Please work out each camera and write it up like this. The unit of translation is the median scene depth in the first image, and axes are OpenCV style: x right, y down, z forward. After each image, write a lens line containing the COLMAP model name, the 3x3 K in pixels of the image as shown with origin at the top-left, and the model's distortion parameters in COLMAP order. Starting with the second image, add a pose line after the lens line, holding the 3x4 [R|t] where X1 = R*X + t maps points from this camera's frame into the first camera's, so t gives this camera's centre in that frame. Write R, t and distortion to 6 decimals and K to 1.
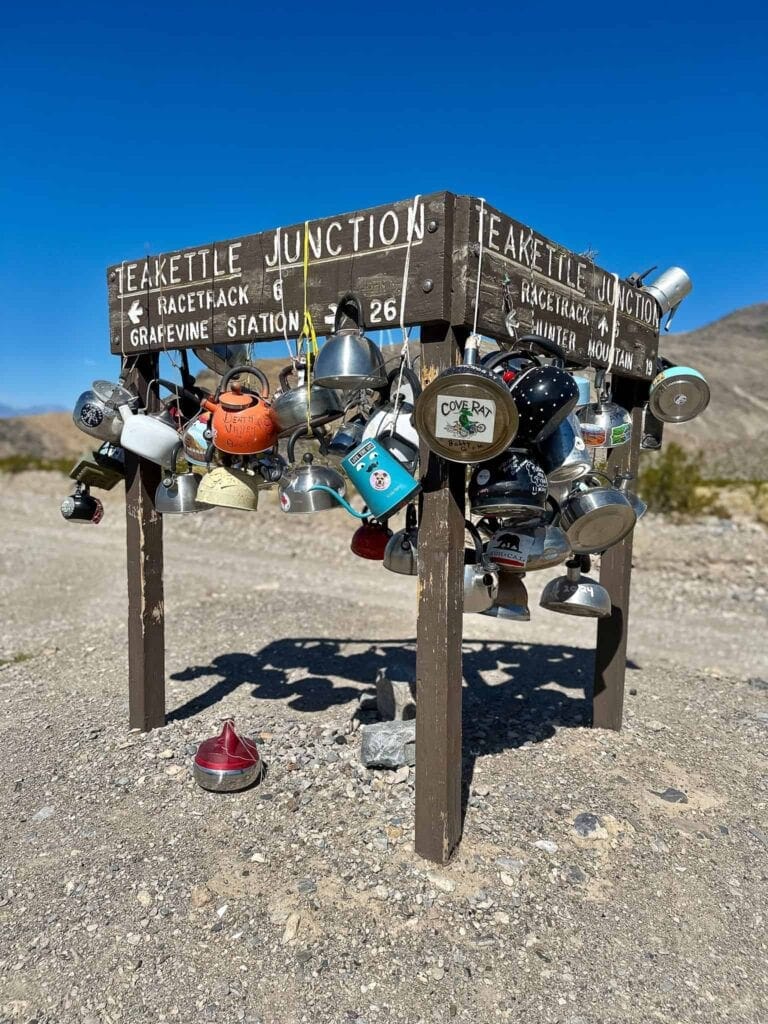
lens RADIAL K [[726.2, 0, 384.2], [0, 726.2, 525.5], [0, 0, 1]] dist [0.108118, -0.199295]
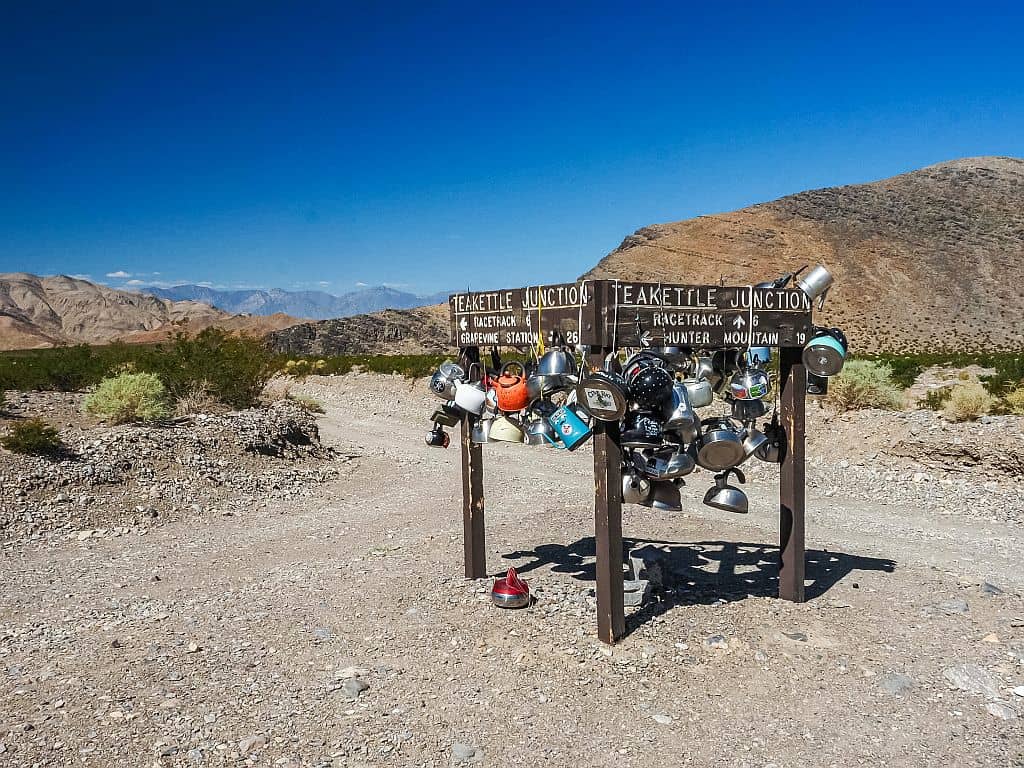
lens RADIAL K [[877.1, 0, 512.0], [0, 877.1, 384.0], [0, 0, 1]] dist [0.044740, -0.000778]
pose [[0.936856, -0.024027, -0.348889, 0.521315], [0.004129, 0.998327, -0.057666, -0.039048], [0.349692, 0.052584, 0.935388, -0.937892]]
